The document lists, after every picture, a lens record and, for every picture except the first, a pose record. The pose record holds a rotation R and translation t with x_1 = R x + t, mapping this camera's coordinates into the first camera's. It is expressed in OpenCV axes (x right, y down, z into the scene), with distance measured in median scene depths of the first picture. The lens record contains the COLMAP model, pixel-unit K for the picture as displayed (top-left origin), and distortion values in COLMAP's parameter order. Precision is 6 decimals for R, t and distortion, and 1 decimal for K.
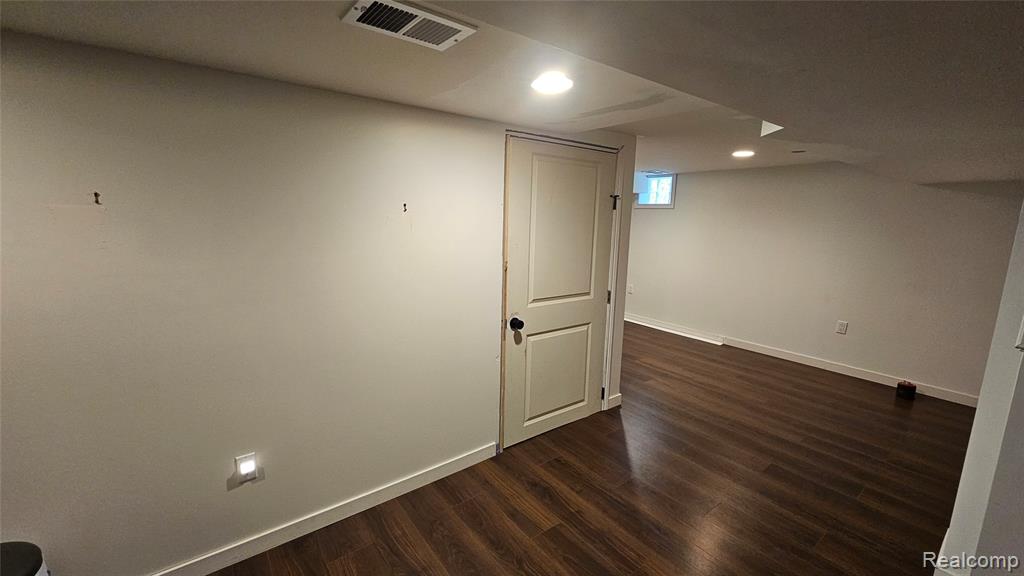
lens RADIAL K [[419.6, 0, 513.4], [0, 419.6, 286.4], [0, 0, 1]] dist [-0.000698, 0.000224]
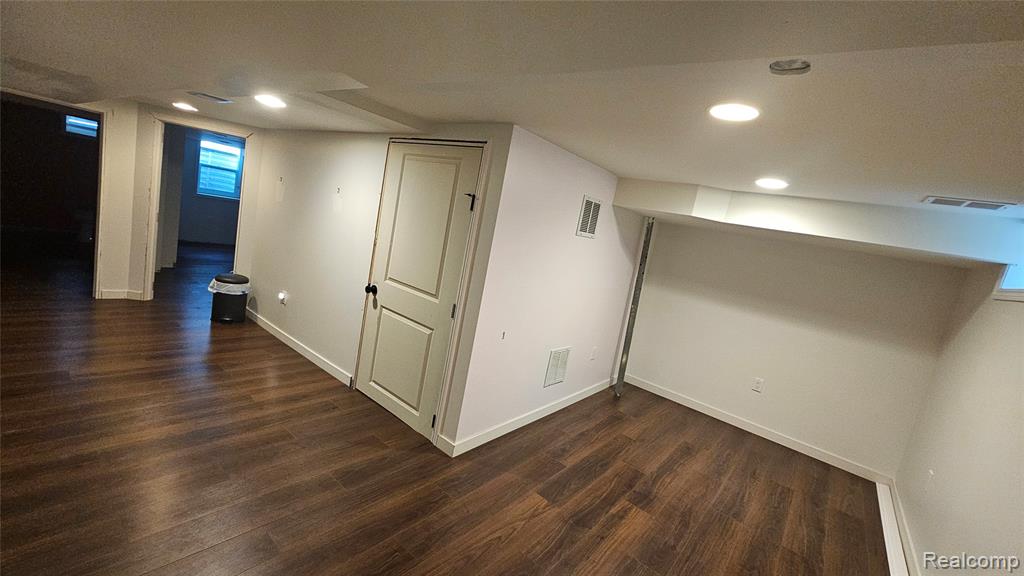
lens RADIAL K [[419.6, 0, 513.4], [0, 419.6, 286.4], [0, 0, 1]] dist [-0.000698, 0.000224]
pose [[0.239091, 0.163492, -0.957134, 1.219525], [-0.340465, 0.937257, 0.075049, -0.145738], [0.909351, 0.307927, 0.279753, 0.976436]]
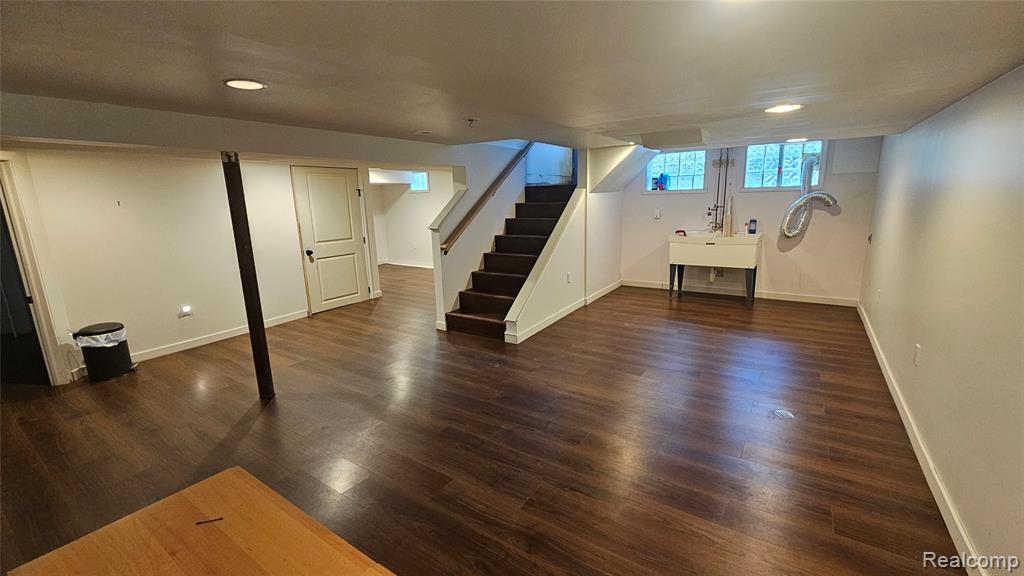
lens RADIAL K [[419.6, 0, 513.4], [0, 419.6, 286.4], [0, 0, 1]] dist [-0.000698, 0.000224]
pose [[0.943460, -0.118611, 0.309540, 0.290078], [0.106852, 0.992767, 0.054736, 0.241110], [-0.313793, -0.018567, 0.949310, -1.288825]]
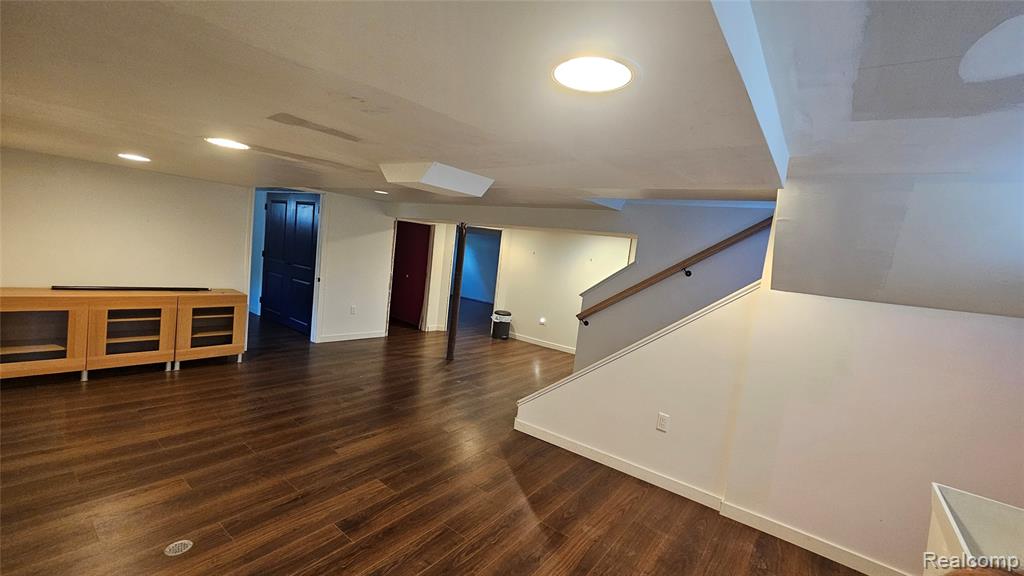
lens RADIAL K [[419.6, 0, 513.4], [0, 419.6, 286.4], [0, 0, 1]] dist [-0.000698, 0.000224]
pose [[0.277699, 0.095193, -0.955940, 2.005963], [-0.256603, 0.966274, 0.021679, 0.067450], [0.925764, 0.239277, 0.292760, -0.330585]]
